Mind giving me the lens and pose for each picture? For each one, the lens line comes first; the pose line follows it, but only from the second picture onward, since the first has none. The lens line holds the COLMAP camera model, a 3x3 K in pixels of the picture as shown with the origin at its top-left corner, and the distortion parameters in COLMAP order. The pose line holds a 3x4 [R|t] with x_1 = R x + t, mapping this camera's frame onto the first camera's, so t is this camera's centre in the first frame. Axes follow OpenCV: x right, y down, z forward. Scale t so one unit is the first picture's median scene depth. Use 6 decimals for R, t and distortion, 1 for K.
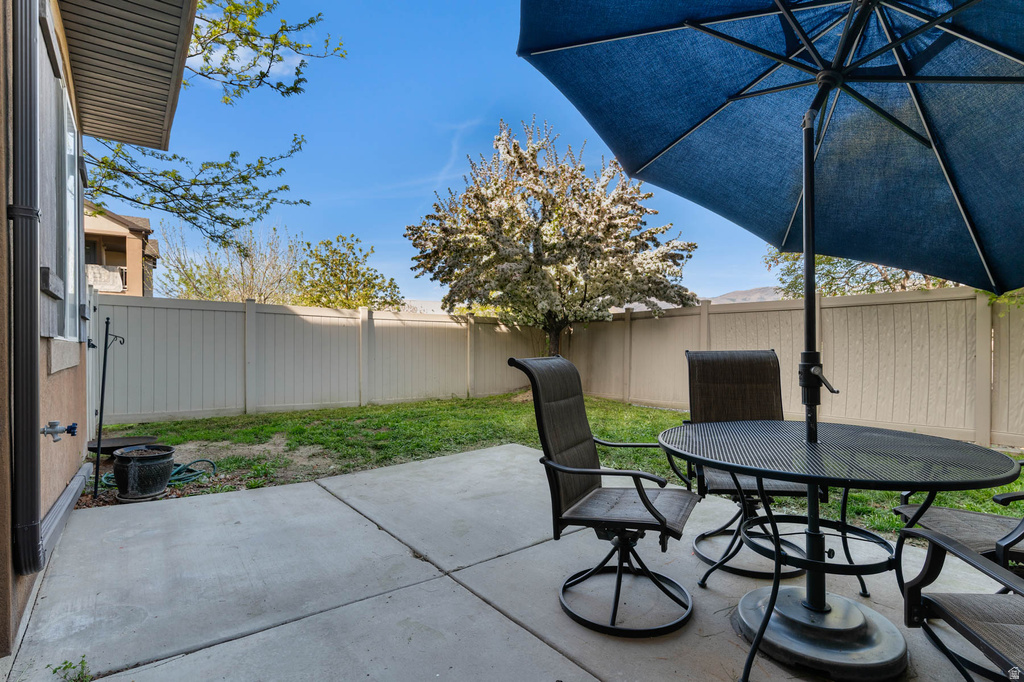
lens RADIAL K [[512.4, 0, 540.3], [0, 512.4, 351.4], [0, 0, 1]] dist [-0.003042, -0.000576]
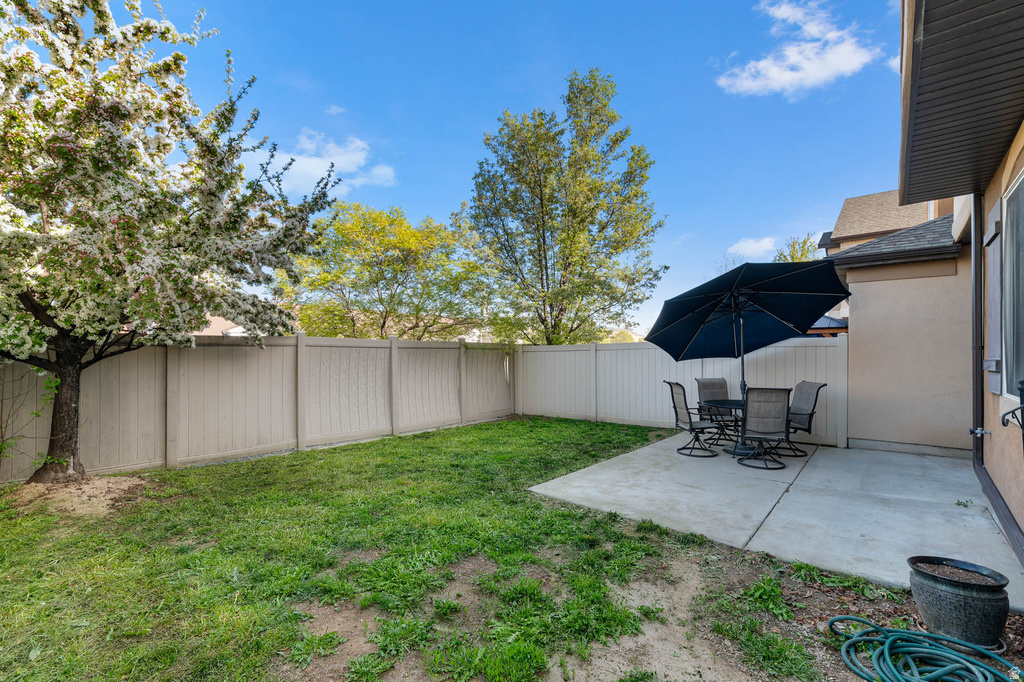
lens RADIAL K [[441.8, 0, 510.2], [0, 441.8, 351.5], [0, 0, 1]] dist [0.002764, 0.000064]
pose [[-0.179753, 0.016254, 0.983577, -1.285202], [0.012680, 0.999819, -0.014205, -0.102063], [-0.983630, 0.009918, -0.179927, 1.732051]]
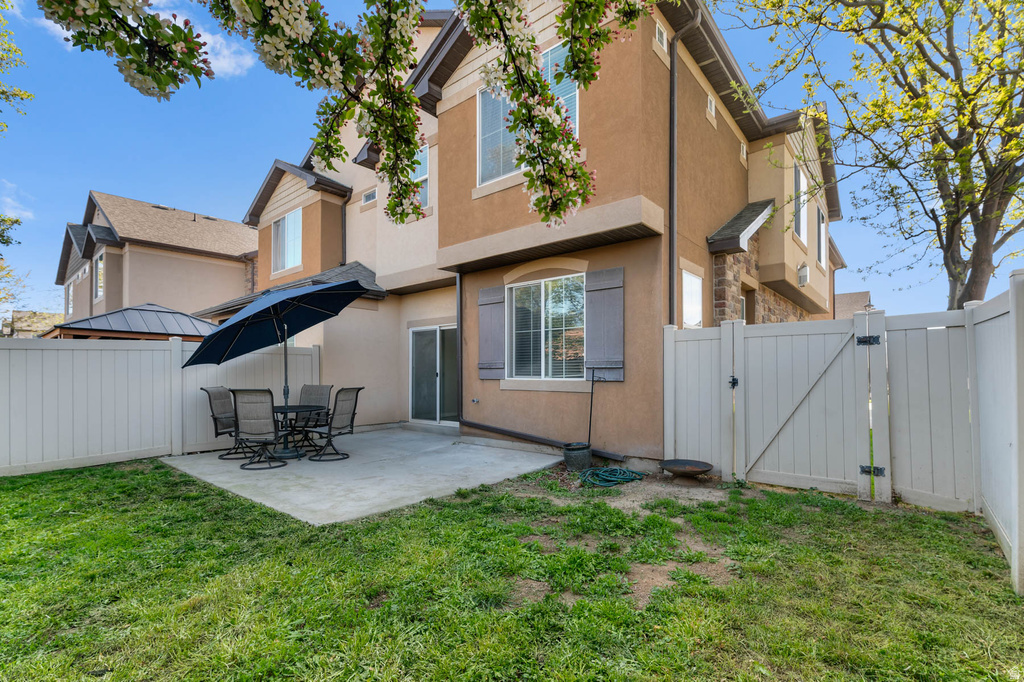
lens RADIAL K [[459.5, 0, 529.6], [0, 459.5, 369.7], [0, 0, 1]] dist [-0.001971, -0.000221]
pose [[-0.978925, 0.007521, -0.204083, -0.313609], [0.005591, 0.999934, 0.010028, -0.076089], [0.204145, 0.008676, -0.978902, 2.514808]]
